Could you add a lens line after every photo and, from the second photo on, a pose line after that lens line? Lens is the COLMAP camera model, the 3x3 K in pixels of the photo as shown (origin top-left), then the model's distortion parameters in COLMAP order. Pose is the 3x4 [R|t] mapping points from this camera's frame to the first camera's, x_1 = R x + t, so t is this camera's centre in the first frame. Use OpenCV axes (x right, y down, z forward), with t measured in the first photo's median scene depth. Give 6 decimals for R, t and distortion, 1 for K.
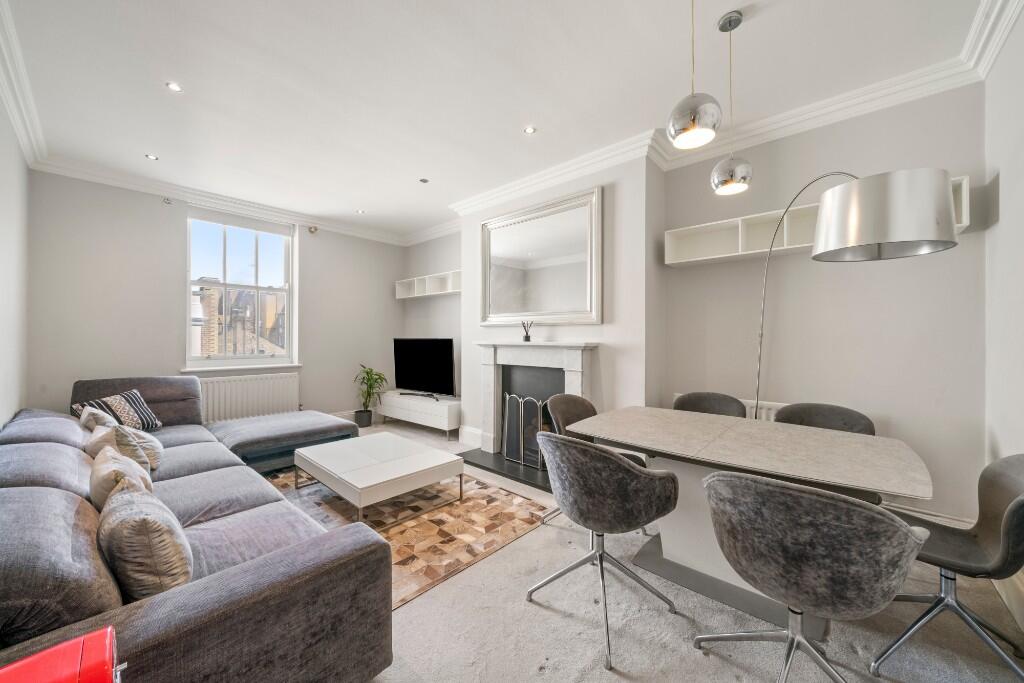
lens RADIAL K [[373.0, 0, 512.0], [0, 373.0, 341.5], [0, 0, 1]] dist [0.001273, 0.000115]
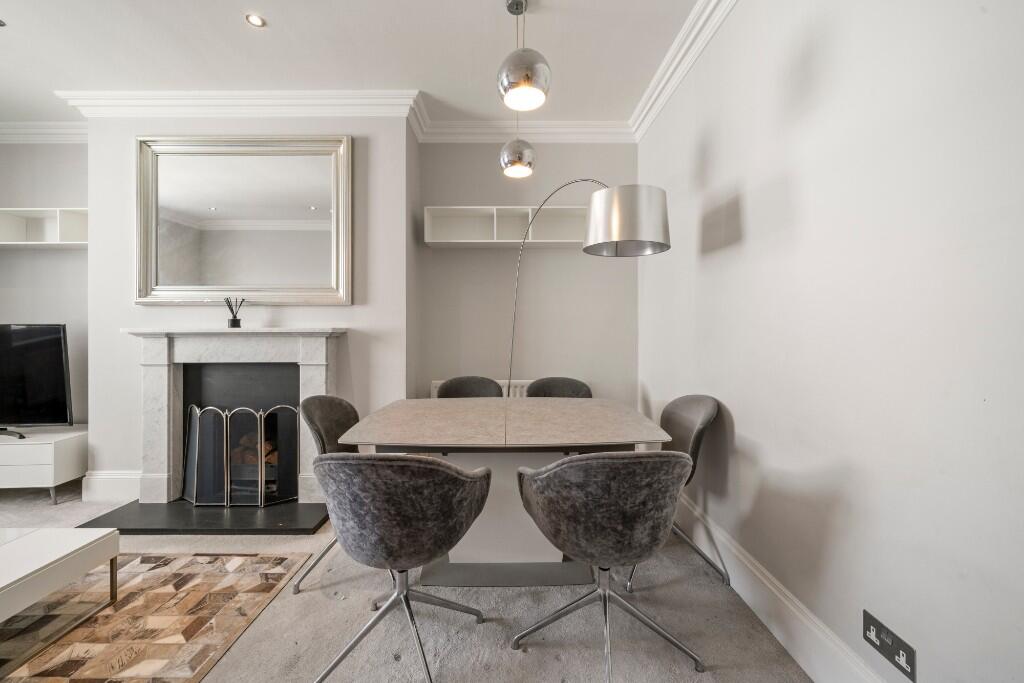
lens RADIAL K [[391.8, 0, 511.5], [0, 391.8, 327.6], [0, 0, 1]] dist [-0.001125, 0.000381]
pose [[0.741030, -0.006525, 0.671440, -0.087114], [0.010916, 0.999938, -0.002330, 0.009484], [-0.671383, 0.009056, 0.741055, 0.143497]]
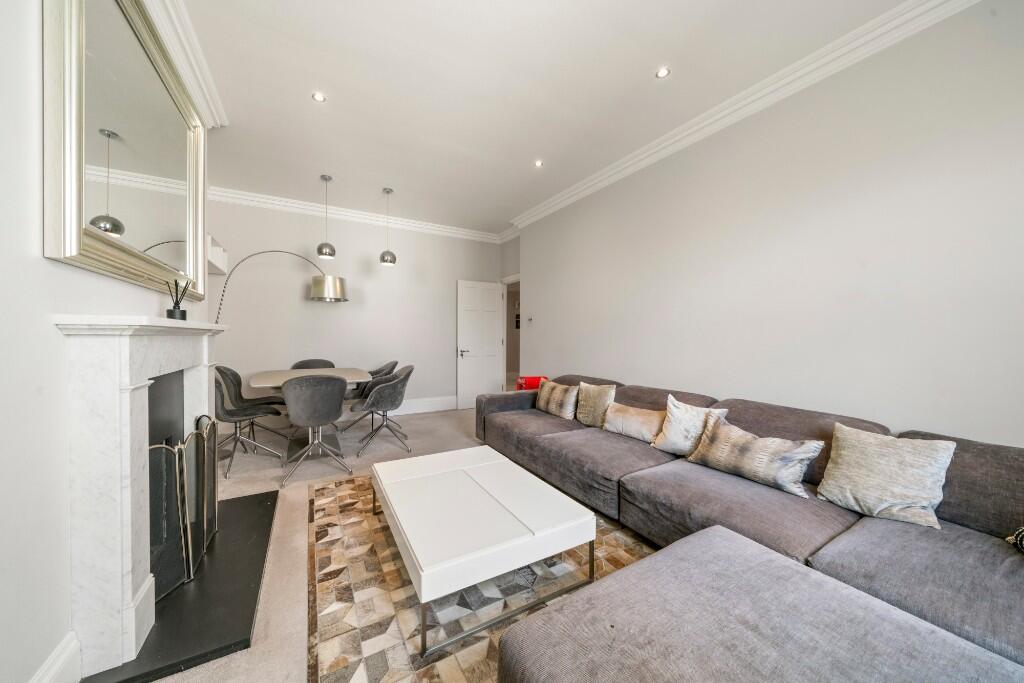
lens RADIAL K [[351.4, 0, 512.0], [0, 351.4, 341.5], [0, 0, 1]] dist [0.000548, 0.000044]
pose [[-0.953152, -0.009691, 0.302336, -0.682909], [-0.003072, 0.999745, 0.022362, 0.021520], [-0.302475, 0.020386, -0.952939, 1.699709]]
